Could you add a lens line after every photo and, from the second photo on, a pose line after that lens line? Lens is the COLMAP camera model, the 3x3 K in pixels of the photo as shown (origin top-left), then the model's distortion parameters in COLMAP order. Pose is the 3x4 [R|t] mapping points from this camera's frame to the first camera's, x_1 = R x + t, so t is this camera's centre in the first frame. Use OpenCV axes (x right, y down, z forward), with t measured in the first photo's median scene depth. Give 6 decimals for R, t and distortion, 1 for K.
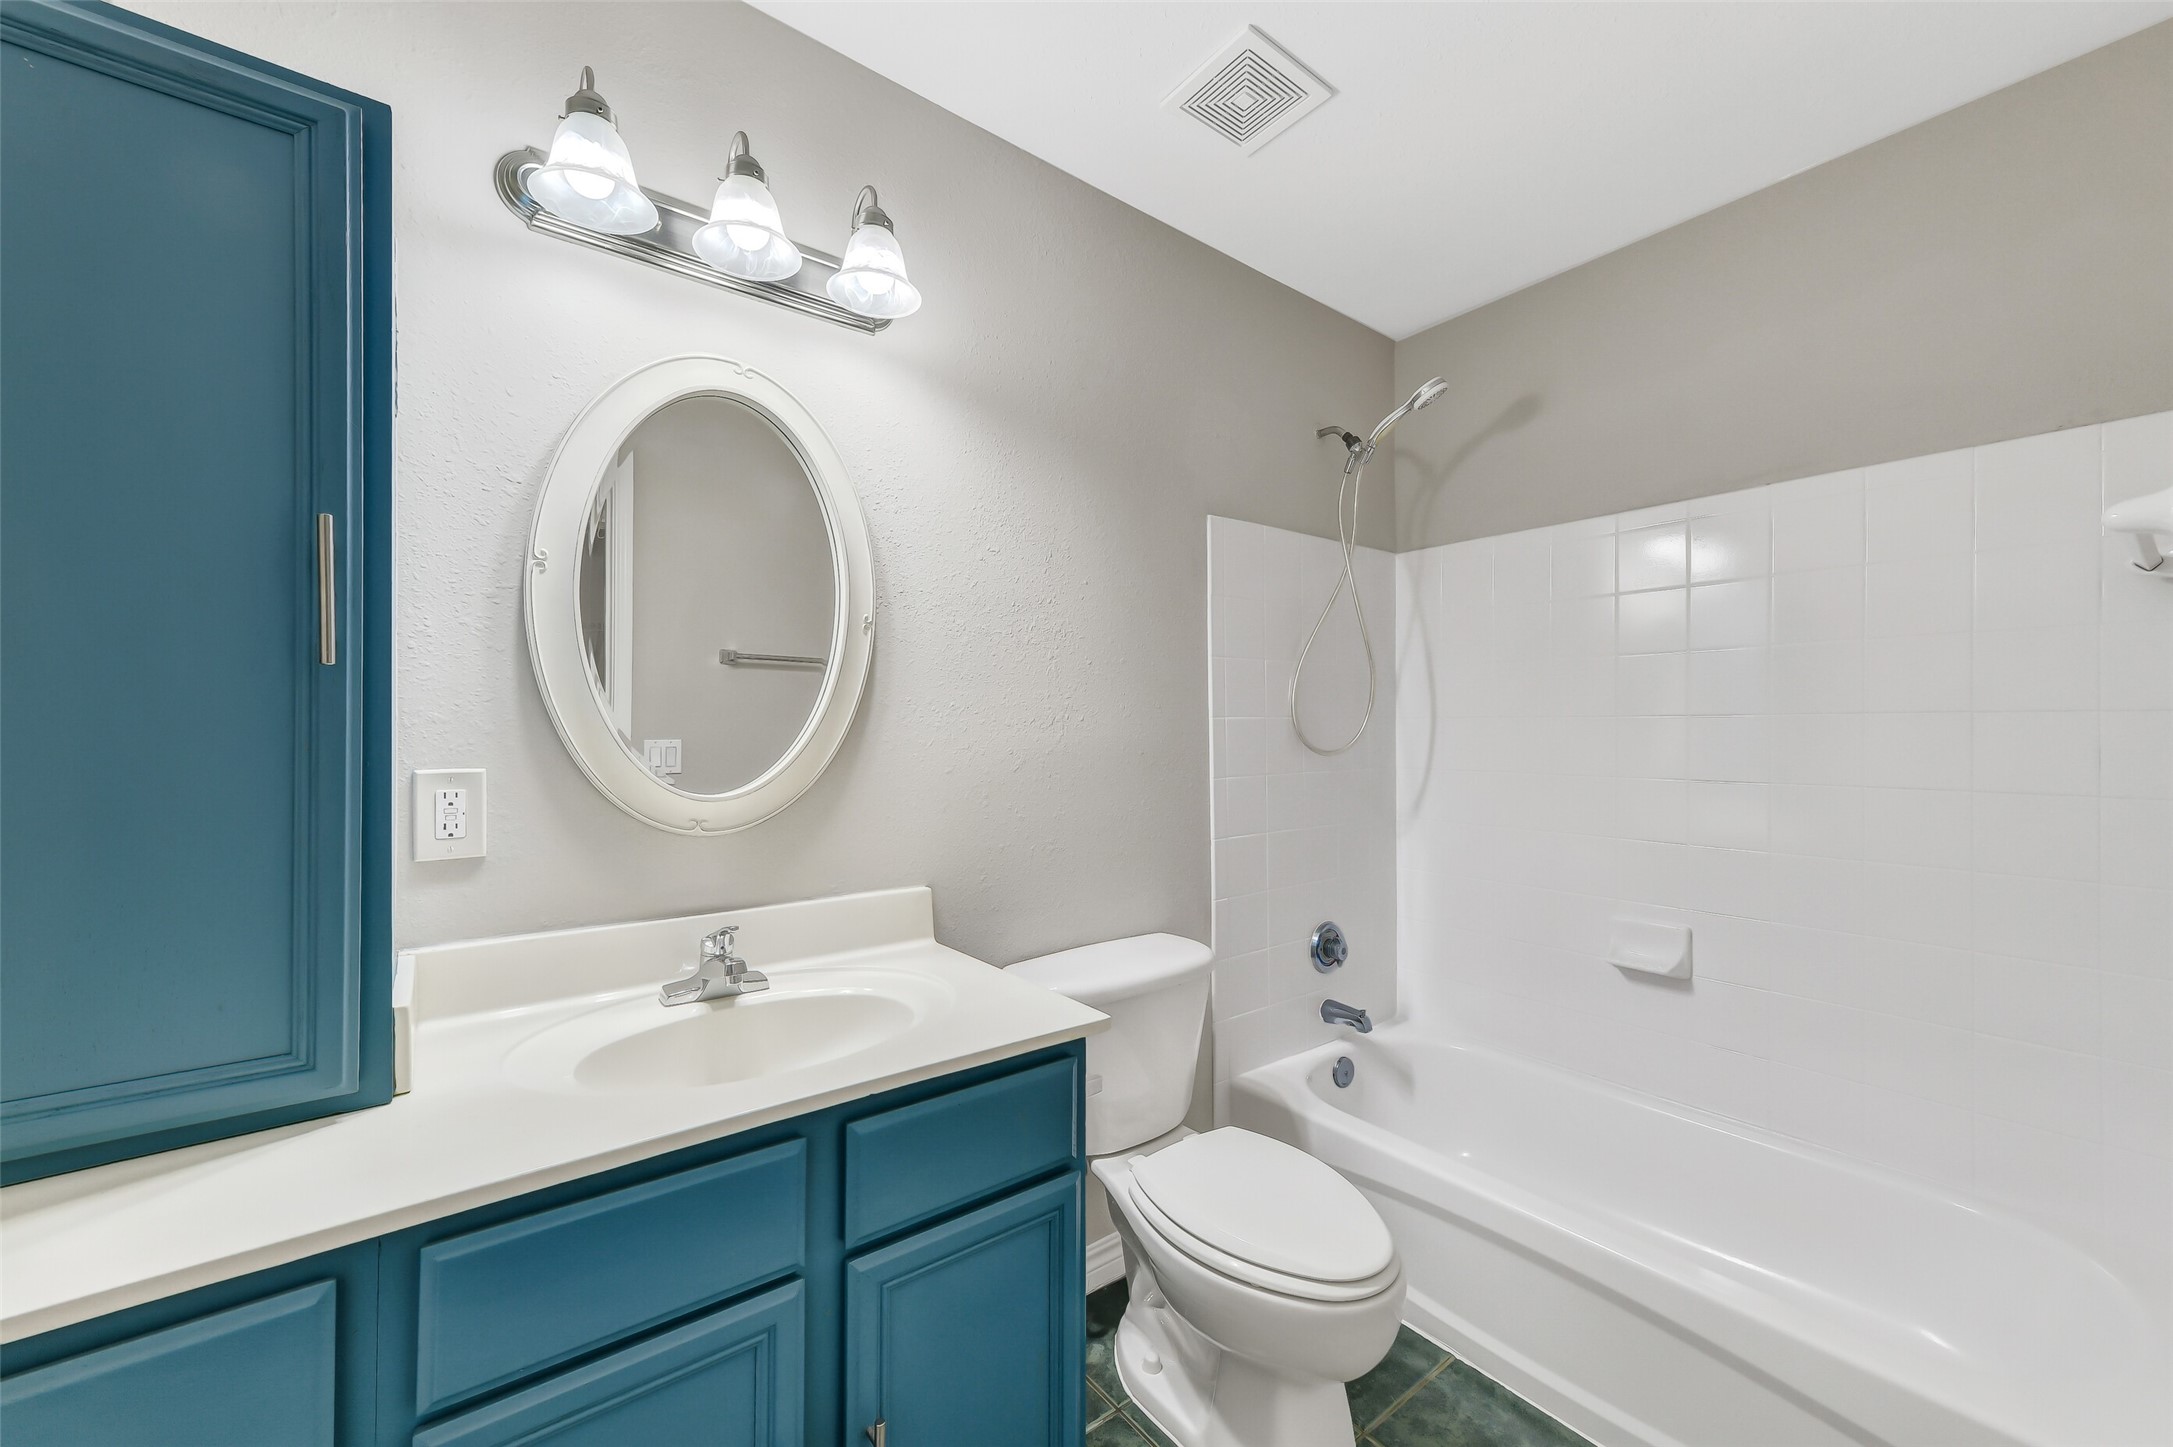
lens RADIAL K [[840.7, 0, 1093.8], [0, 840.7, 726.1], [0, 0, 1]] dist [0.014180, -0.000244]
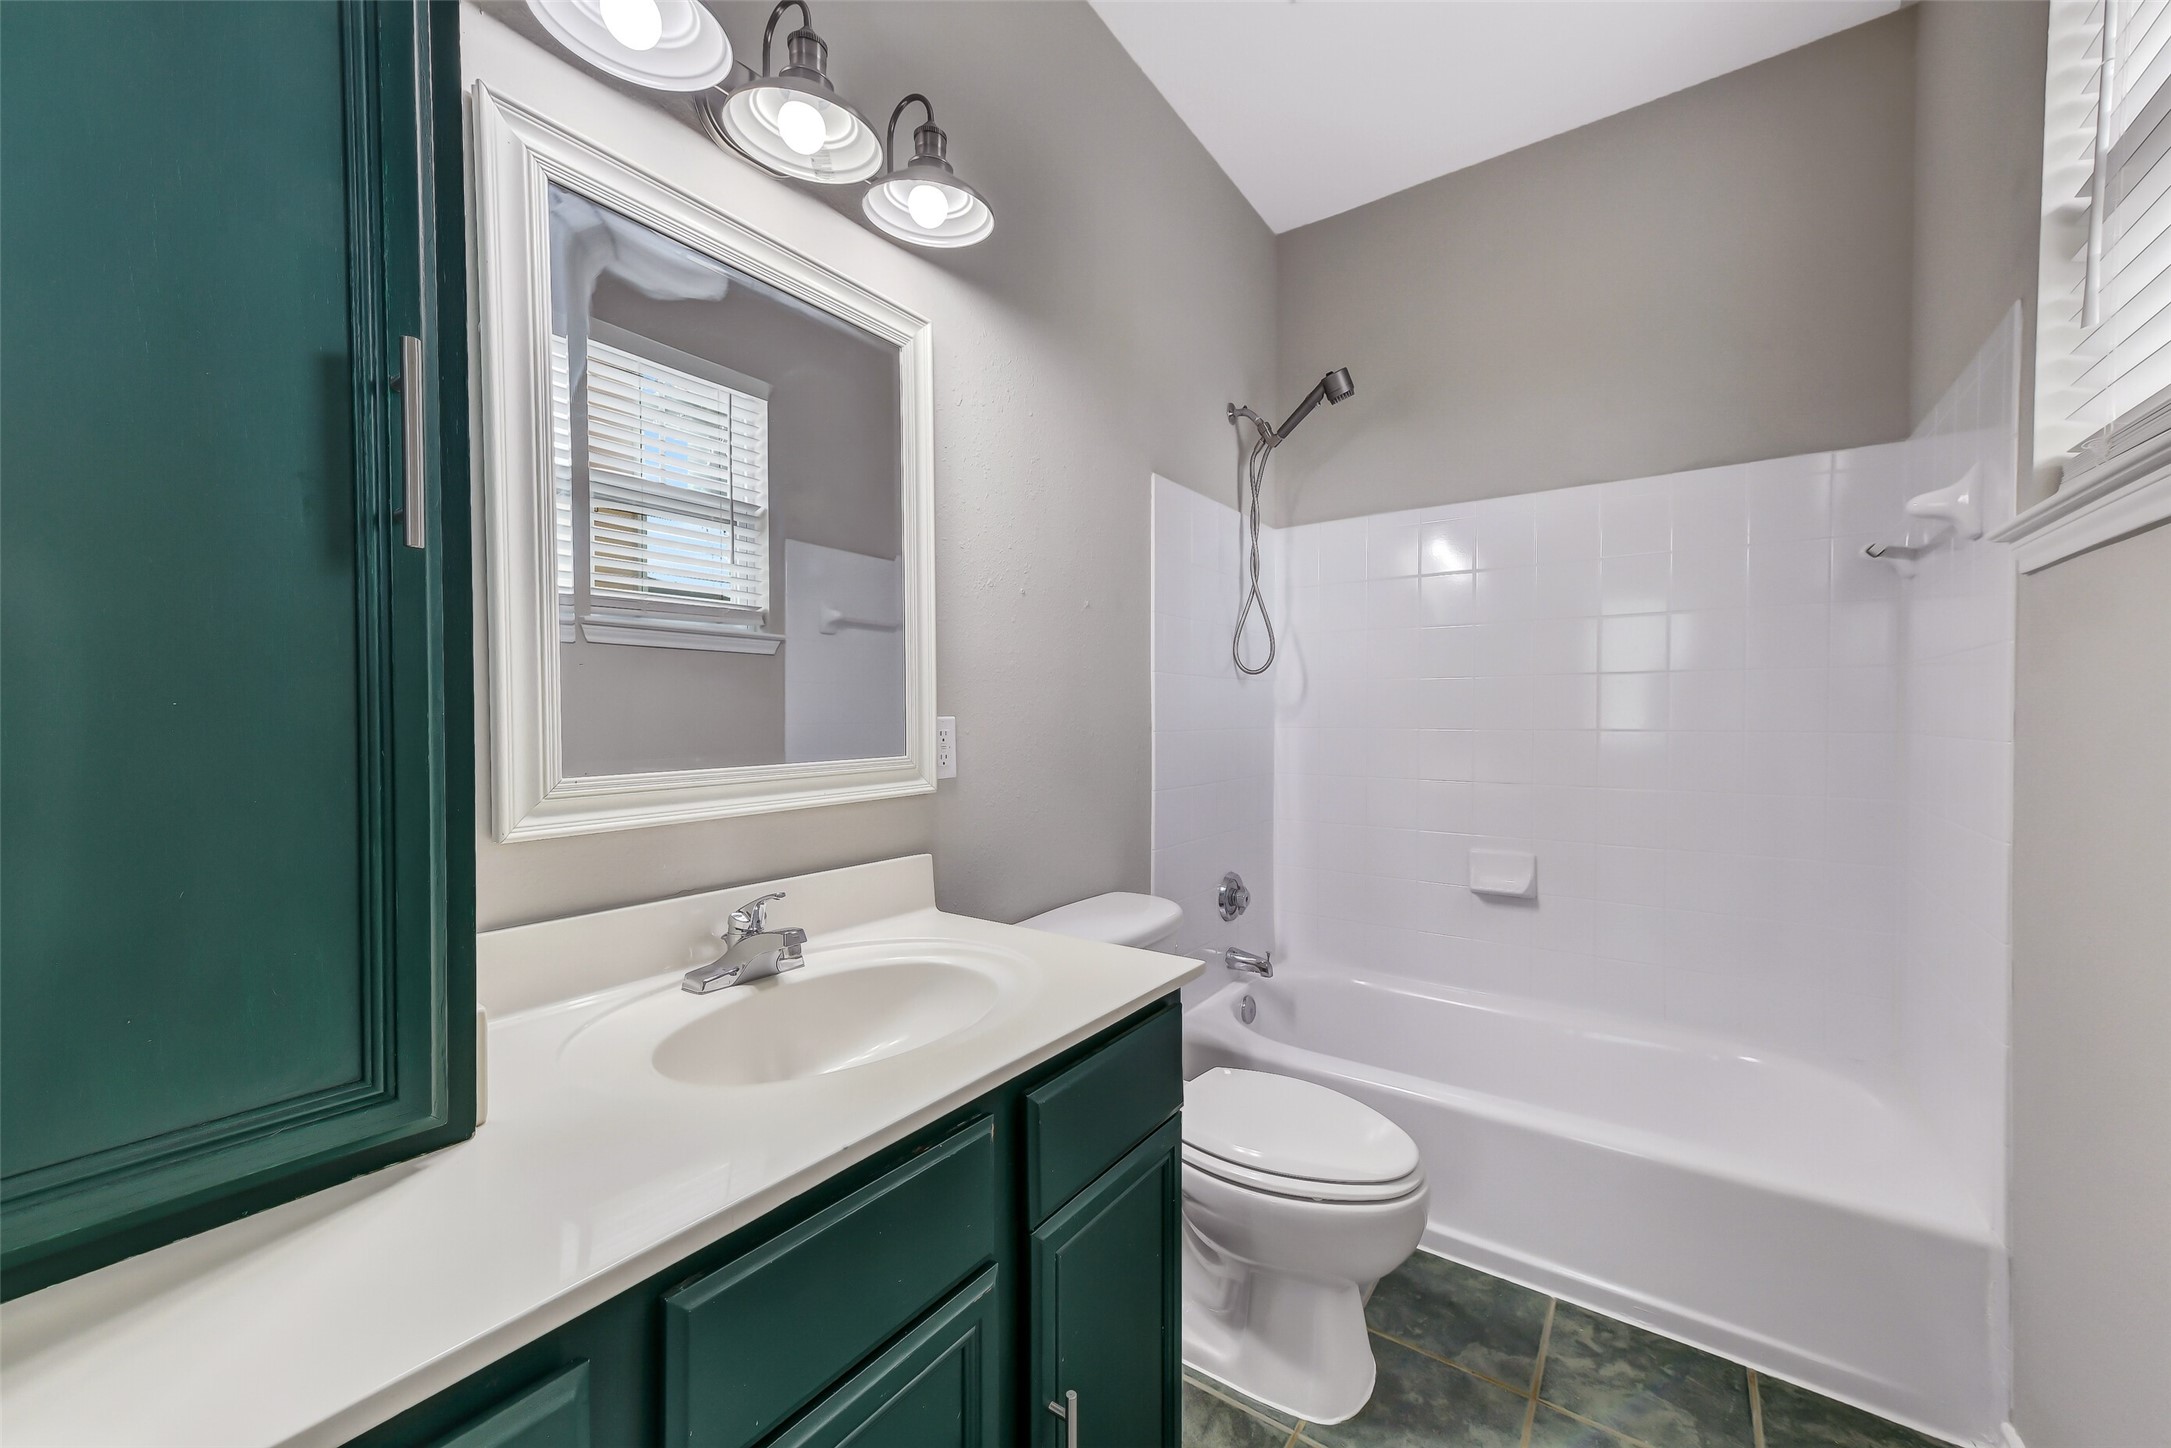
lens RADIAL K [[840.0, 0, 1092.8], [0, 840.0, 726.6], [0, 0, 1]] dist [0.014180, -0.000244]
pose [[0.958777, -0.012468, 0.283885, -0.349808], [0.005635, 0.999675, 0.024874, 0.046075], [-0.284103, -0.022249, 0.958536, 0.093893]]
